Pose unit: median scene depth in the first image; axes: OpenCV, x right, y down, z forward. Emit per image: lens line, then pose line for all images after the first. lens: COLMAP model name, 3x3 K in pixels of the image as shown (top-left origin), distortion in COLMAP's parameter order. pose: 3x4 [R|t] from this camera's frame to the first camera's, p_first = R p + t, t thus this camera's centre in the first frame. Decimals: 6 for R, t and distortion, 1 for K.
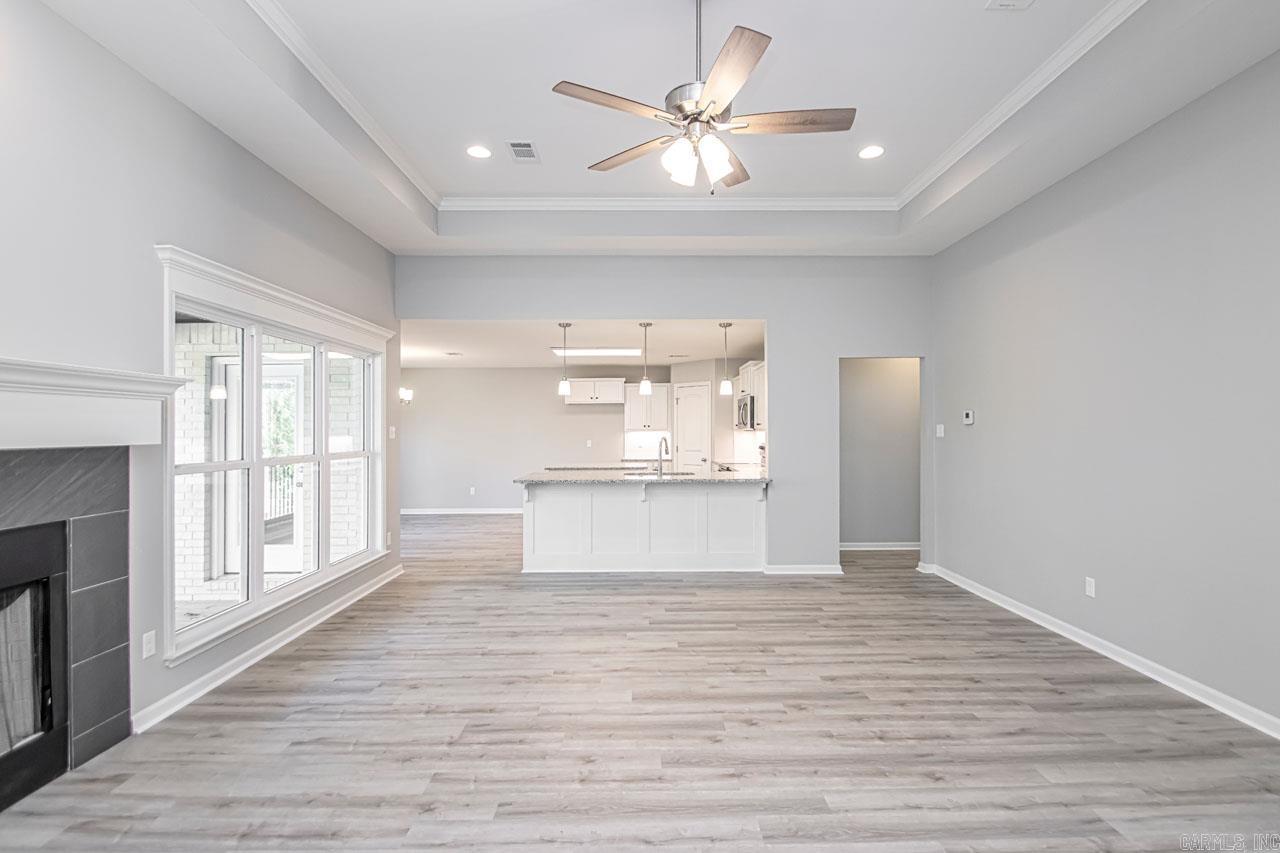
lens RADIAL K [[604.5, 0, 616.4], [0, 604.5, 424.2], [0, 0, 1]] dist [0.025304, -0.025352]
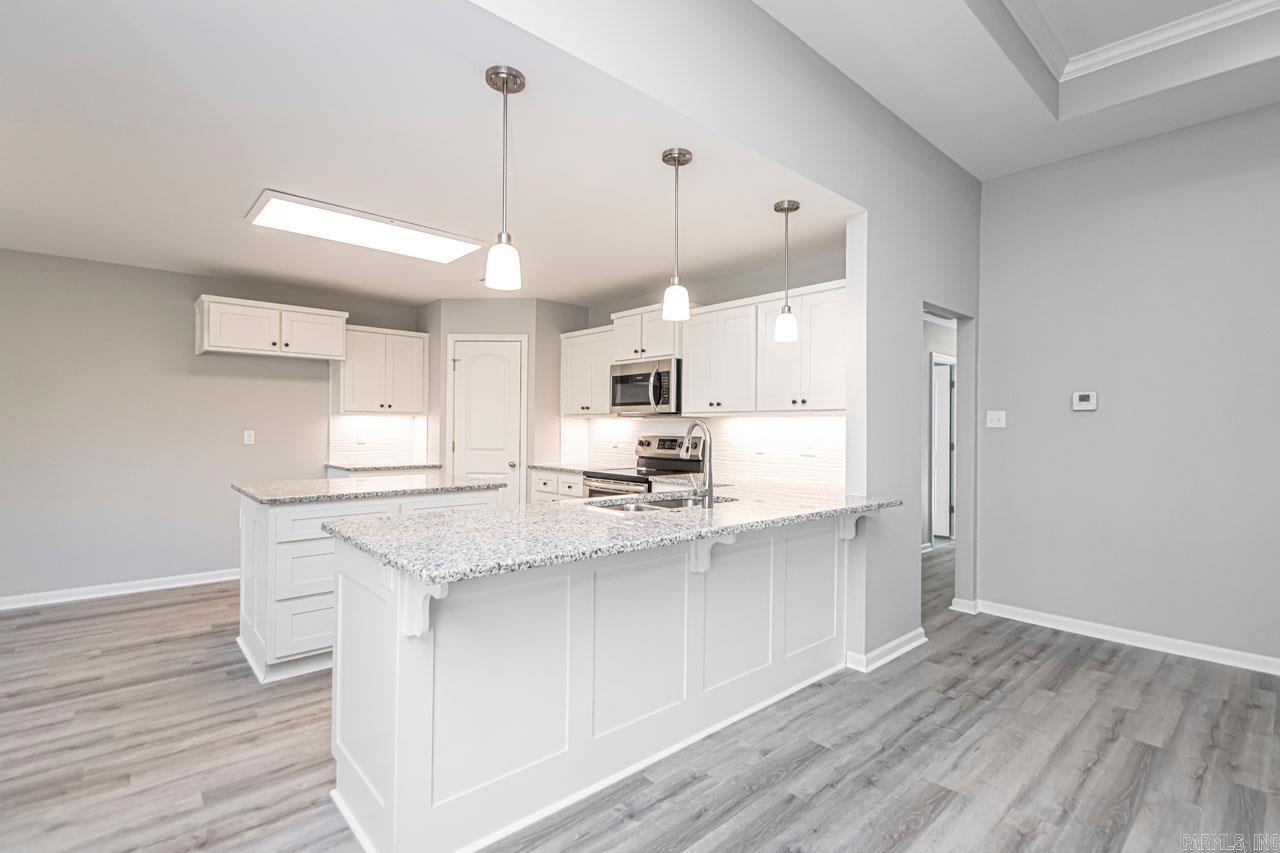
lens RADIAL K [[599.5, 0, 638.1], [0, 599.5, 433.8], [0, 0, 1]] dist [0.010265, -0.014948]
pose [[0.719094, 0.007698, 0.694870, -0.401619], [-0.022634, 0.999668, 0.012349, 0.040353], [-0.694544, -0.024607, 0.719029, 1.078113]]
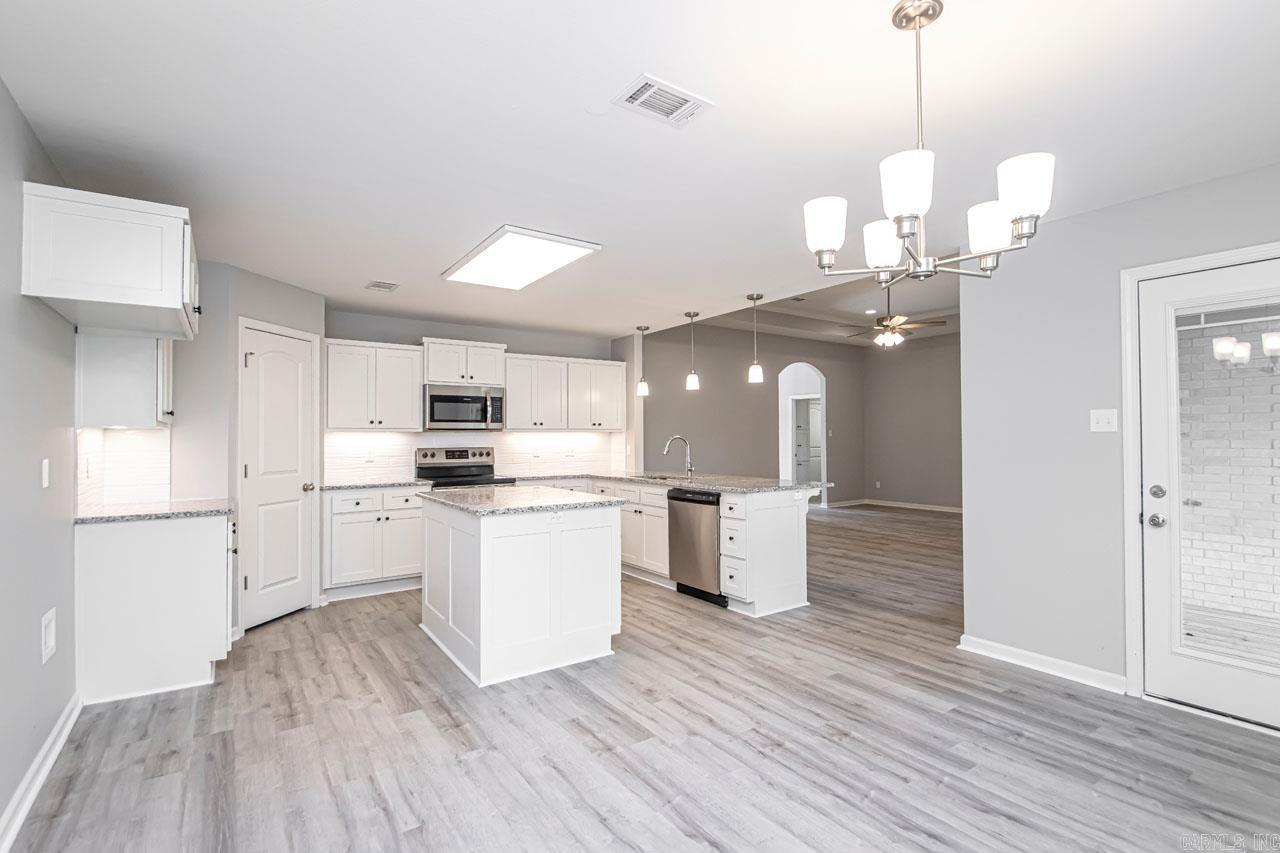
lens RADIAL K [[611.9, 0, 666.8], [0, 611.9, 444.3], [0, 0, 1]] dist [0.014645, -0.013944]
pose [[-0.627357, 0.003338, 0.778724, -0.981407], [0.002232, 0.999994, -0.002489, 0.055061], [-0.778728, 0.000177, -0.627361, 2.428114]]
